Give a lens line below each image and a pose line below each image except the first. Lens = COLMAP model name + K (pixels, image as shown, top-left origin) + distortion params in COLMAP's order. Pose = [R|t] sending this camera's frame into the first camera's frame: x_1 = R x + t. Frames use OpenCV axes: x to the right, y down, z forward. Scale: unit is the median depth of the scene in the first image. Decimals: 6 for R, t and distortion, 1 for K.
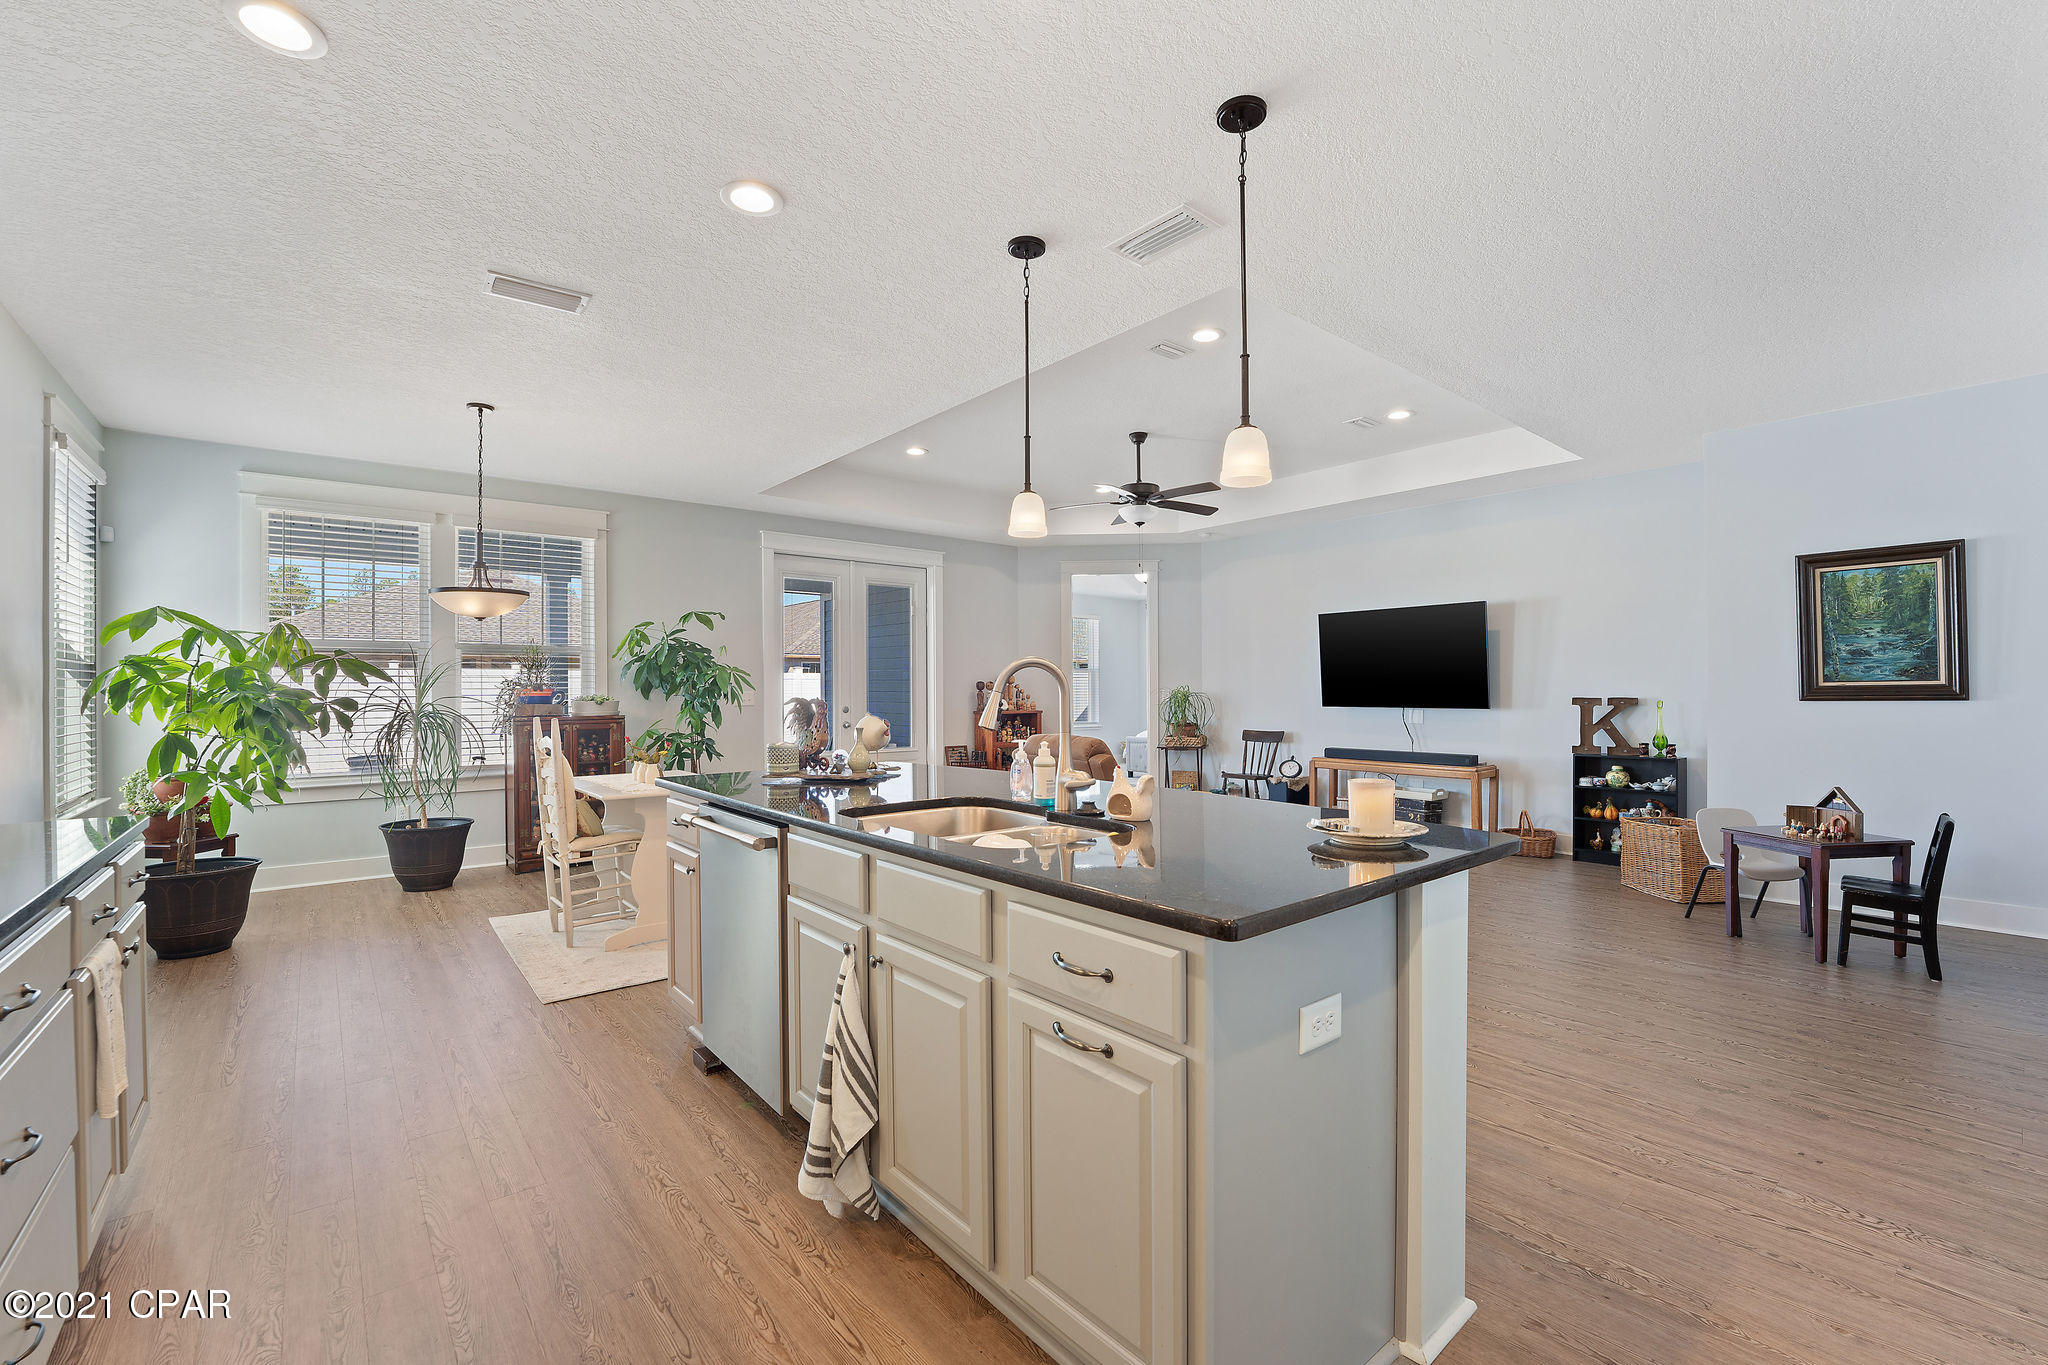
lens RADIAL K [[865.8, 0, 1031.2], [0, 865.8, 688.7], [0, 0, 1]] dist [0.002924, 0.000087]
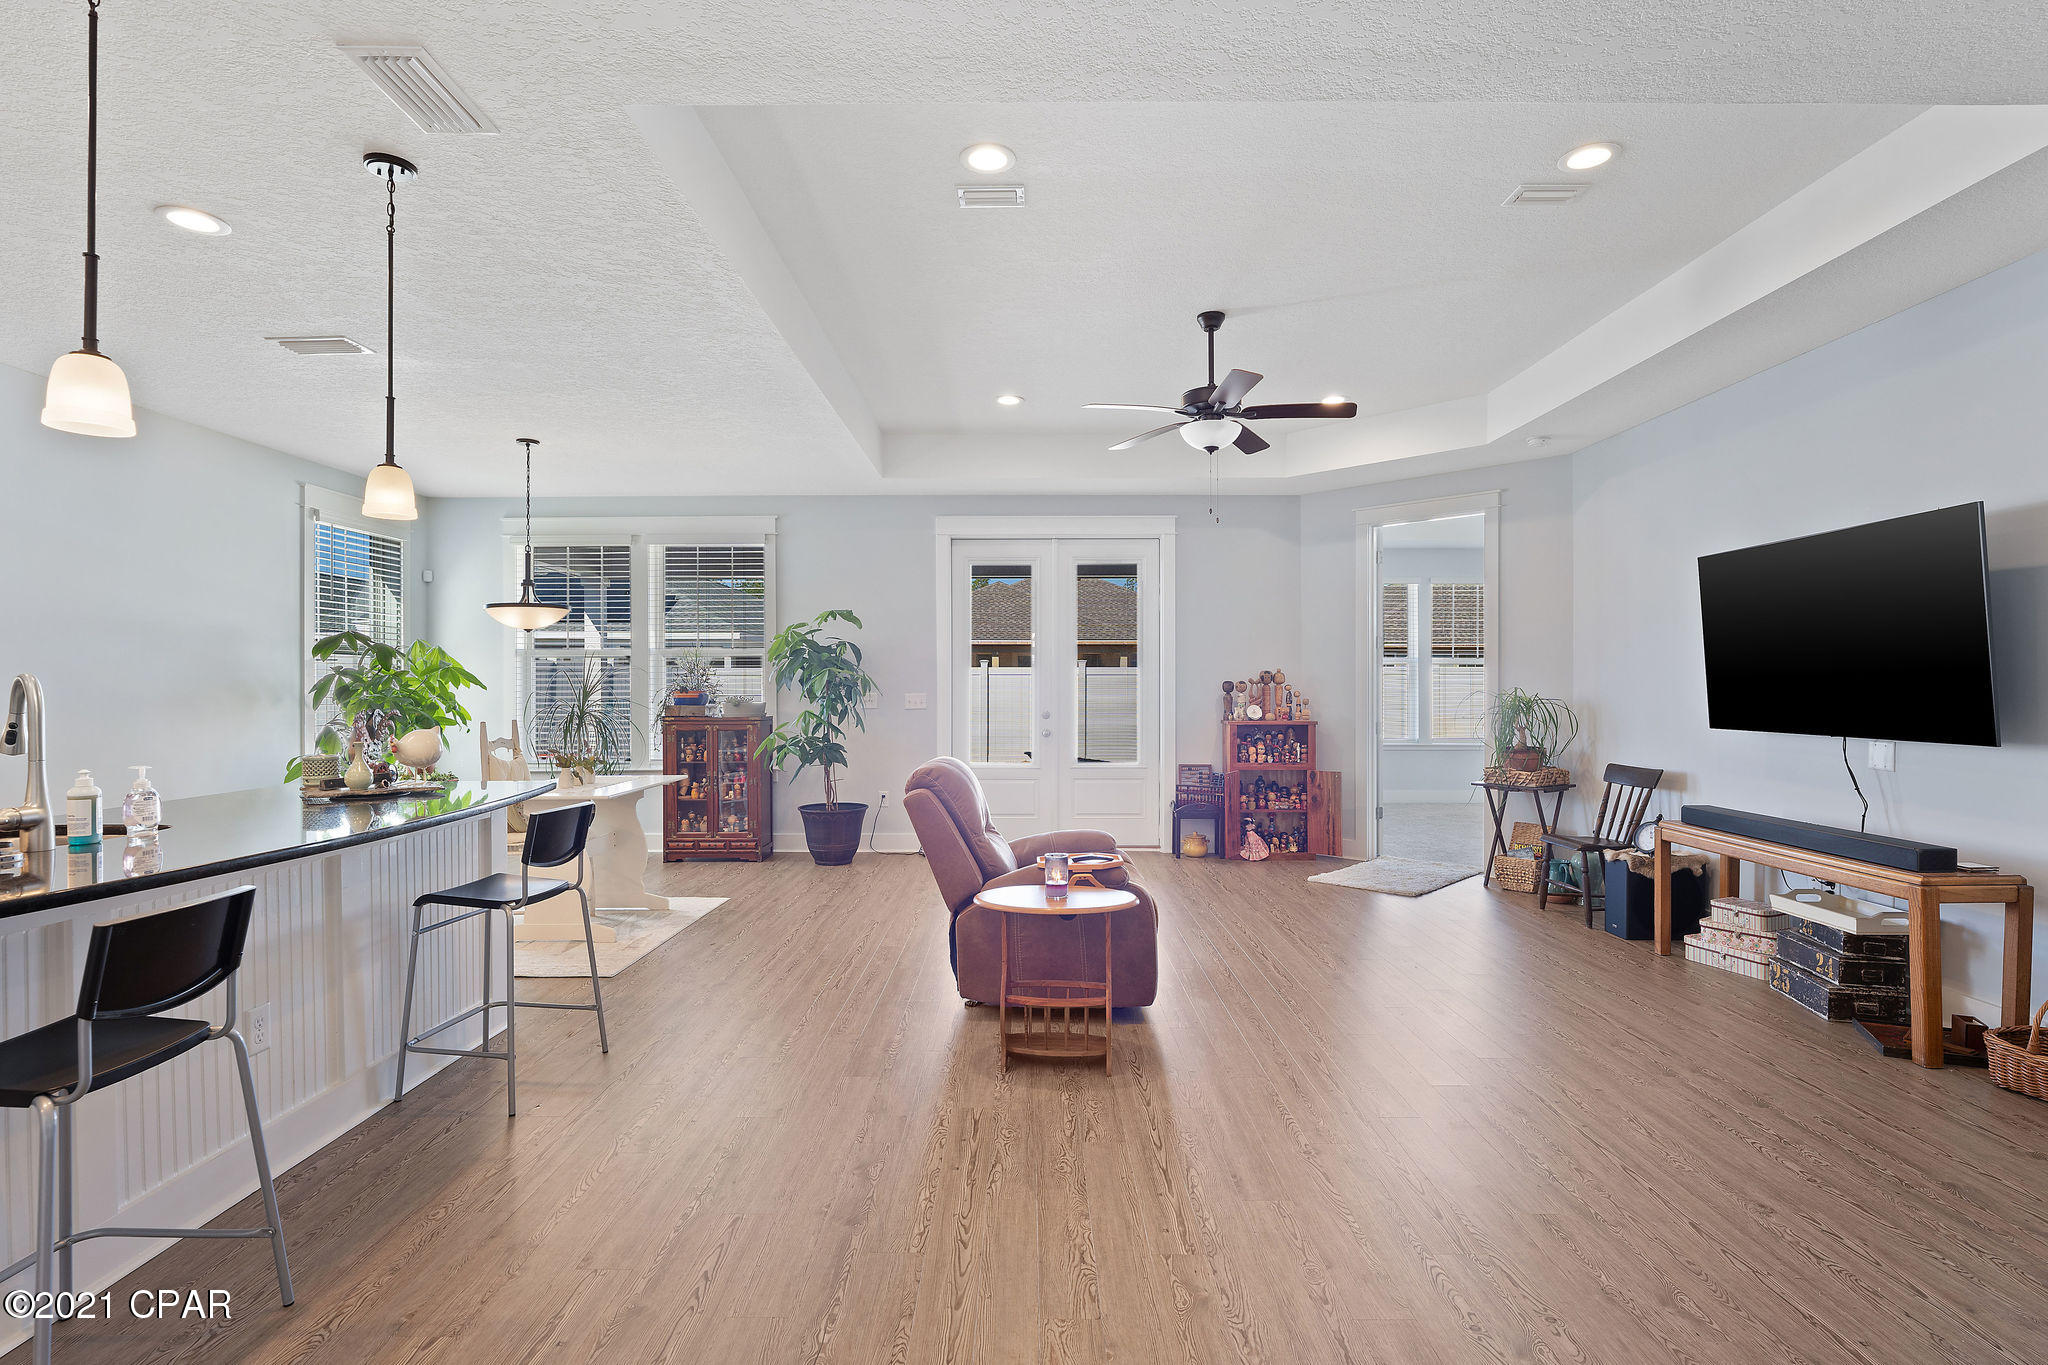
lens RADIAL K [[986.5, 0, 1023.4], [0, 986.5, 687.5], [0, 0, 1]] dist [0.001706, 0.000227]
pose [[0.761586, 0.003952, -0.648052, 0.410875], [-0.001982, 0.999991, 0.003769, -0.006045], [0.648061, -0.001586, 0.761587, 0.256990]]
